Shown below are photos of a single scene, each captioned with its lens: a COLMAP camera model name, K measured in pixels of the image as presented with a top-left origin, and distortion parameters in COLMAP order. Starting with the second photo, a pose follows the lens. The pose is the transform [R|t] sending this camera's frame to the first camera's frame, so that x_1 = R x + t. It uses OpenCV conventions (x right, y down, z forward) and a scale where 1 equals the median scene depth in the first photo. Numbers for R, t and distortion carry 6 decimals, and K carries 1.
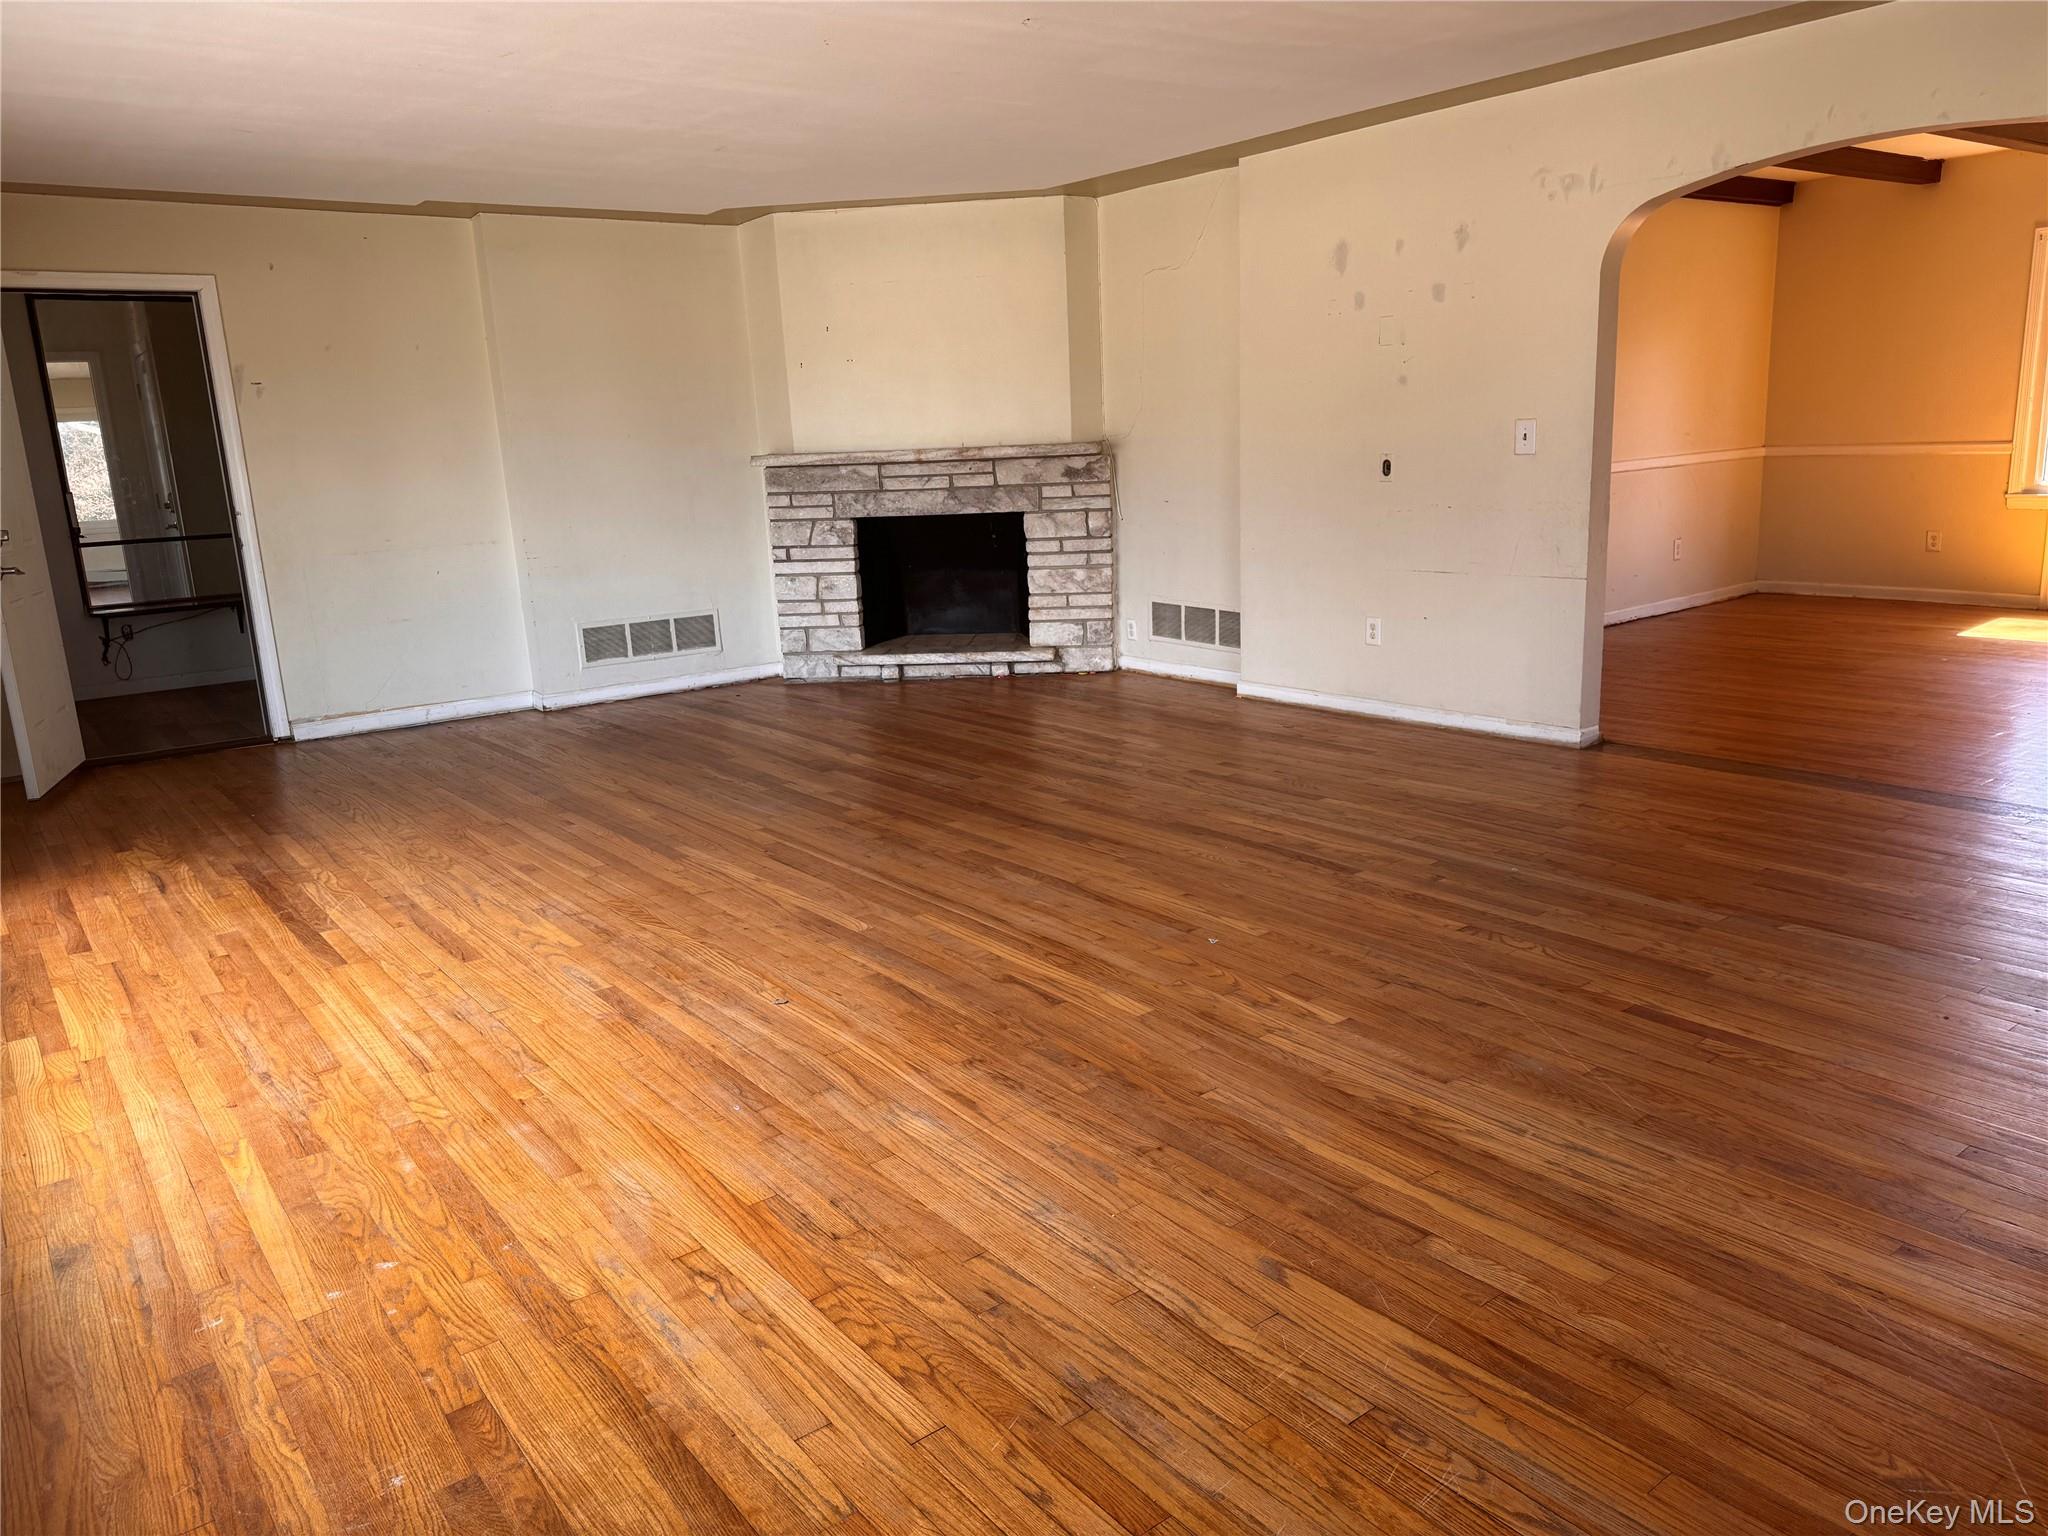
lens RADIAL K [[1429.6, 0, 1069.6], [0, 1429.6, 734.5], [0, 0, 1]] dist [0.058998, -0.090362]
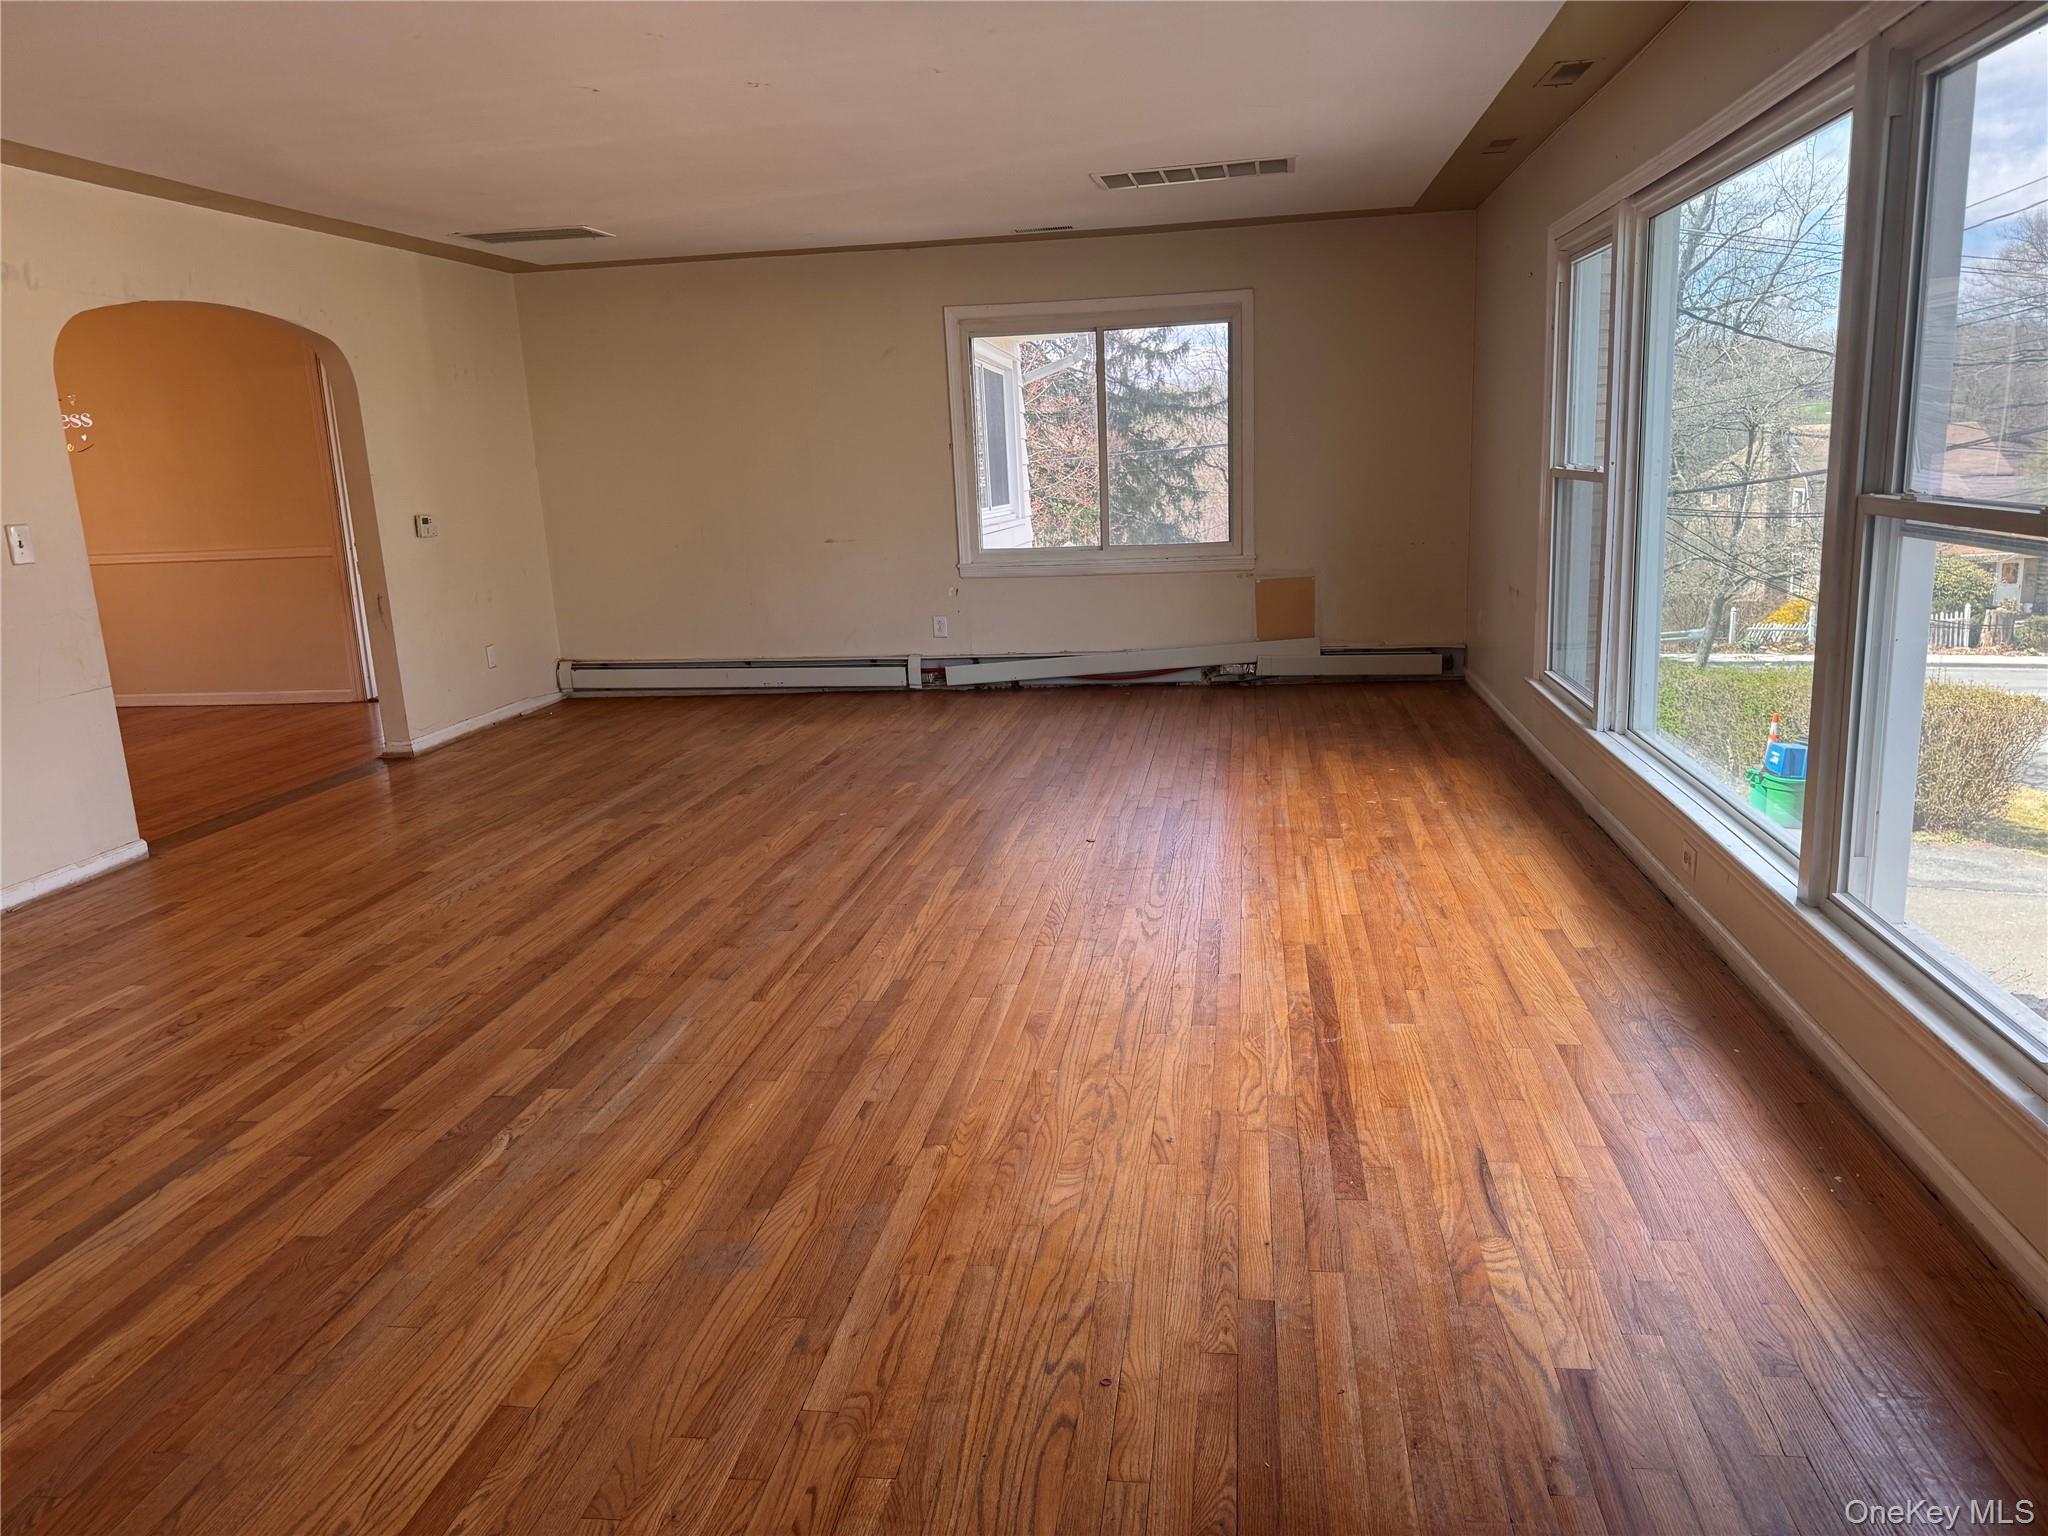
lens RADIAL K [[1429.6, 0, 1026.6], [0, 1429.6, 748.1], [0, 0, 1]] dist [0.058998, -0.090362]
pose [[-0.672207, -0.074697, 0.736585, -0.976945], [0.226580, 0.926406, 0.300723, -0.283594], [-0.704840, 0.369044, -0.605812, 1.505294]]
